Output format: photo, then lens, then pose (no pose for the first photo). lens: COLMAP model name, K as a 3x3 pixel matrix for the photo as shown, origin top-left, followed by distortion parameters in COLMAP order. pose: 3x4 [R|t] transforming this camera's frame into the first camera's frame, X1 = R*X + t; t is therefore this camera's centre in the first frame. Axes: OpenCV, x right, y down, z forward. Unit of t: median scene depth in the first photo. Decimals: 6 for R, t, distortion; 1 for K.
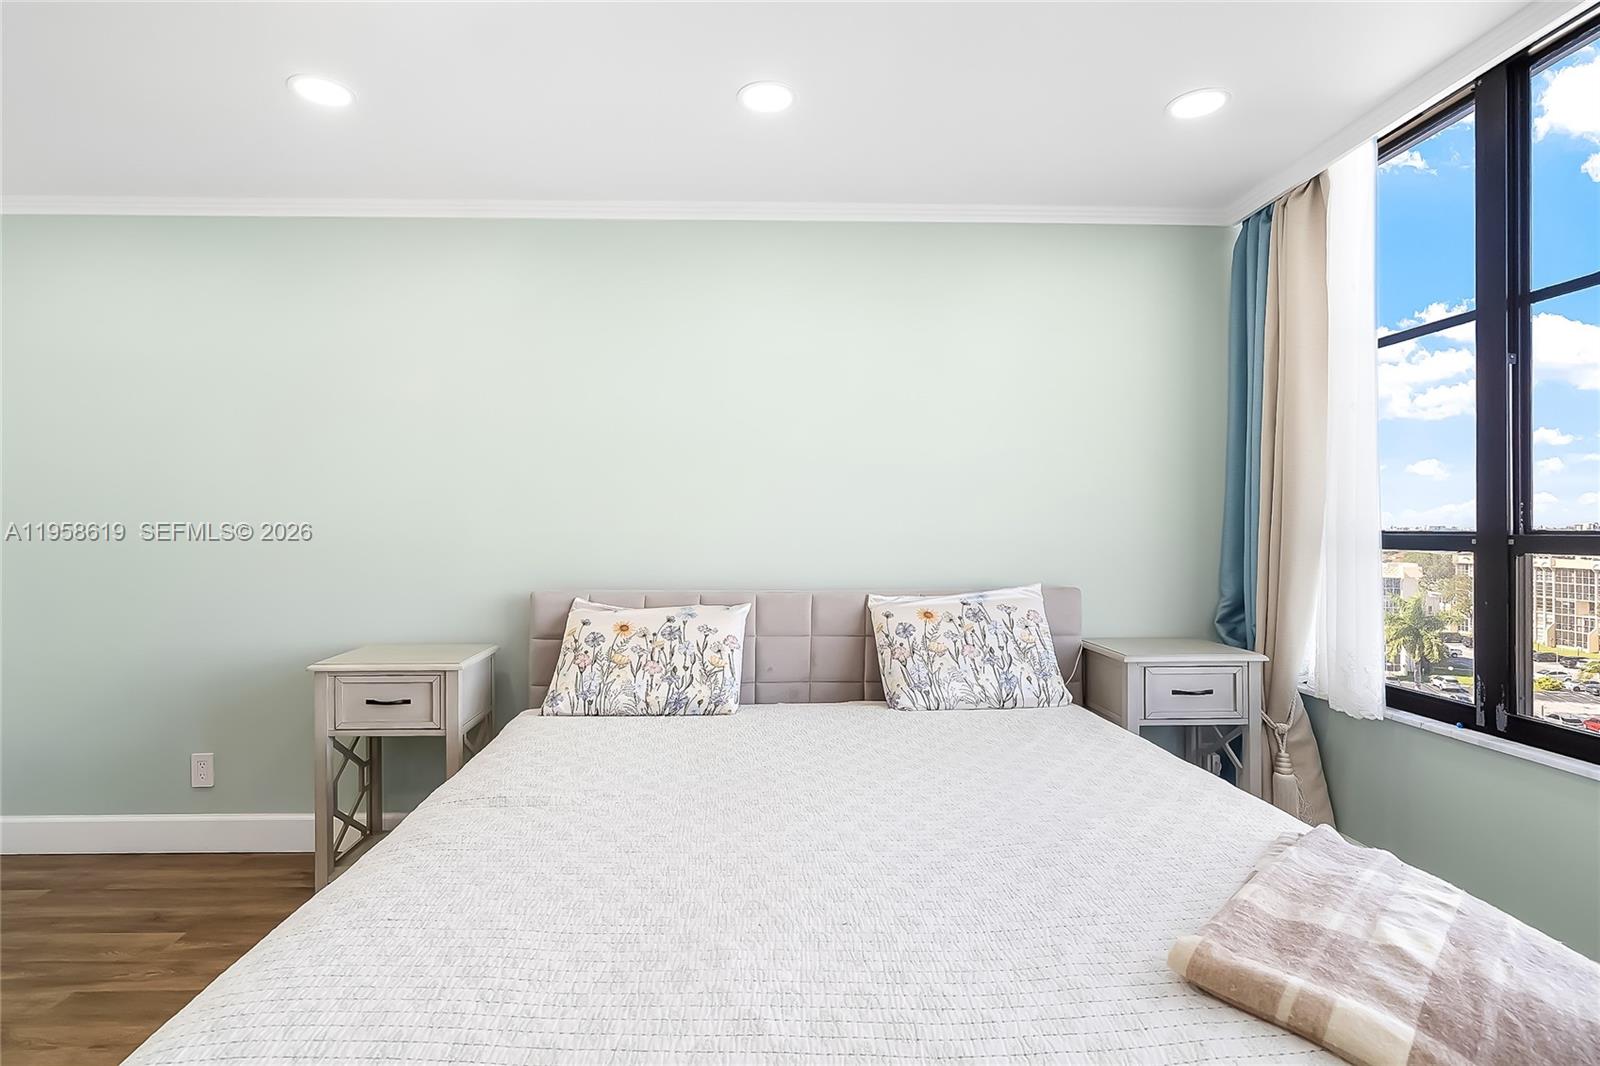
lens RADIAL K [[808.5, 0, 772.0], [0, 808.5, 522.1], [0, 0, 1]] dist [-0.006959, 0.002469]
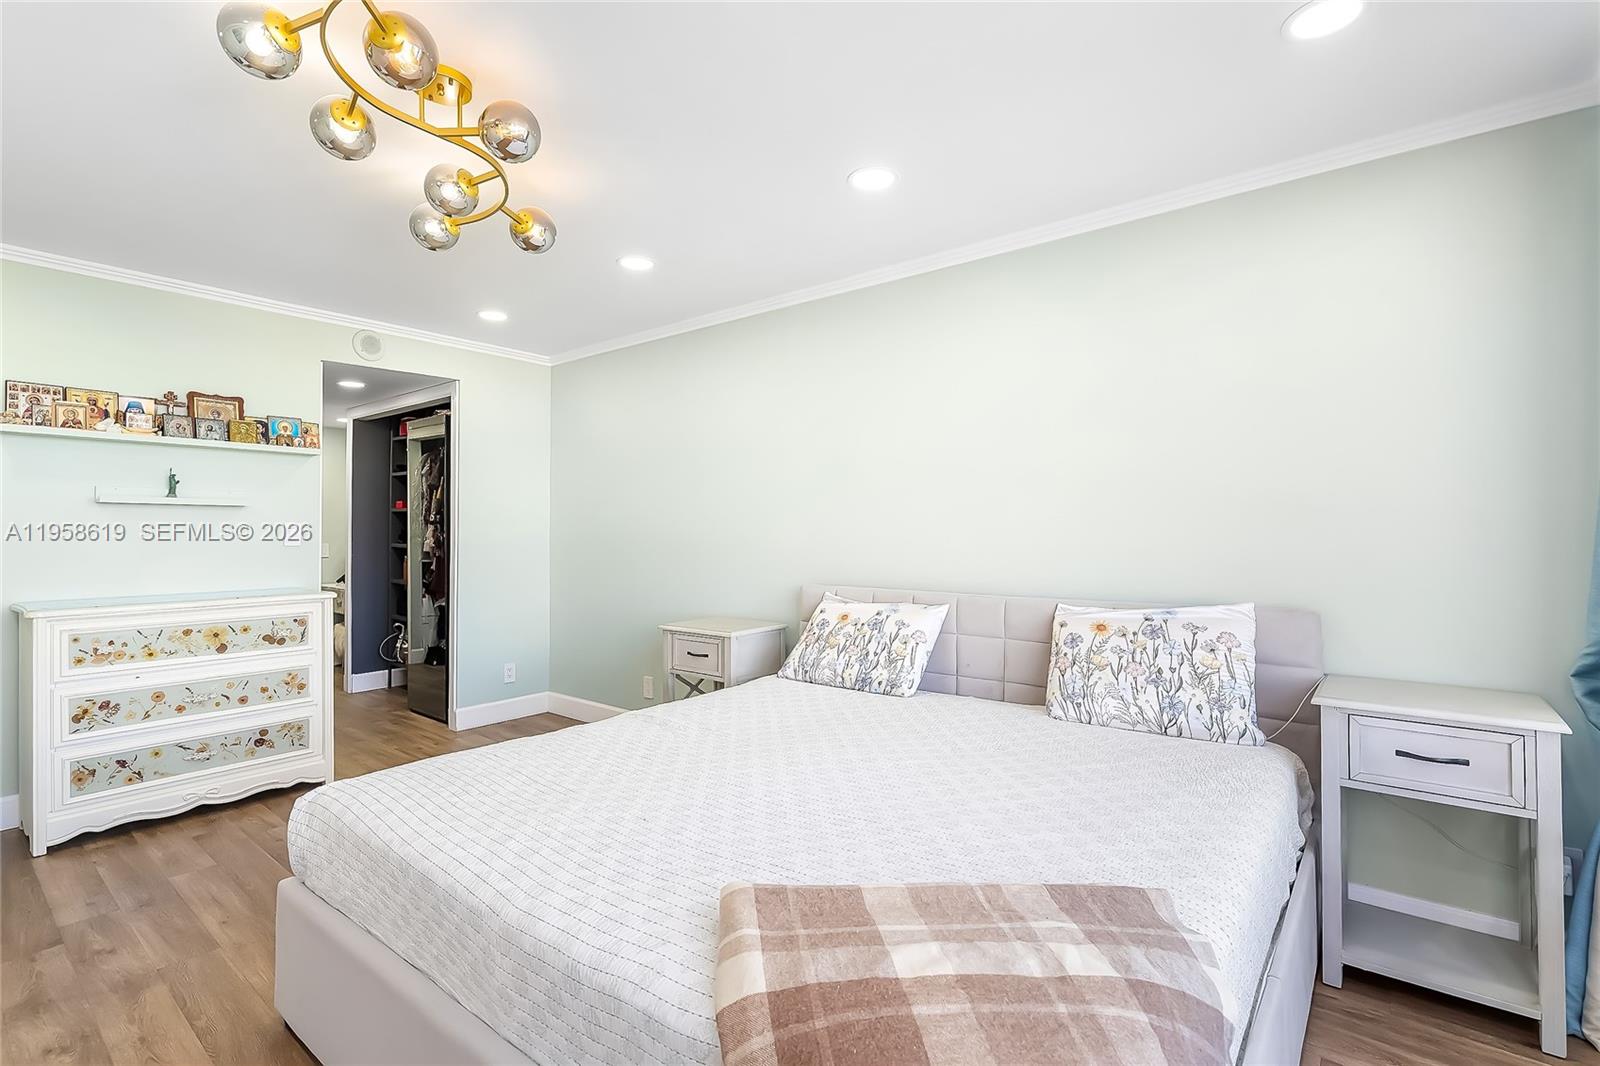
lens RADIAL K [[744.7, 0, 790.4], [0, 744.7, 516.9], [0, 0, 1]] dist [-0.009180, 0.003206]
pose [[0.755972, -0.011902, -0.654496, 0.521330], [0.006856, 0.999924, -0.010265, -0.013769], [0.654568, 0.003272, 0.755996, 0.071853]]
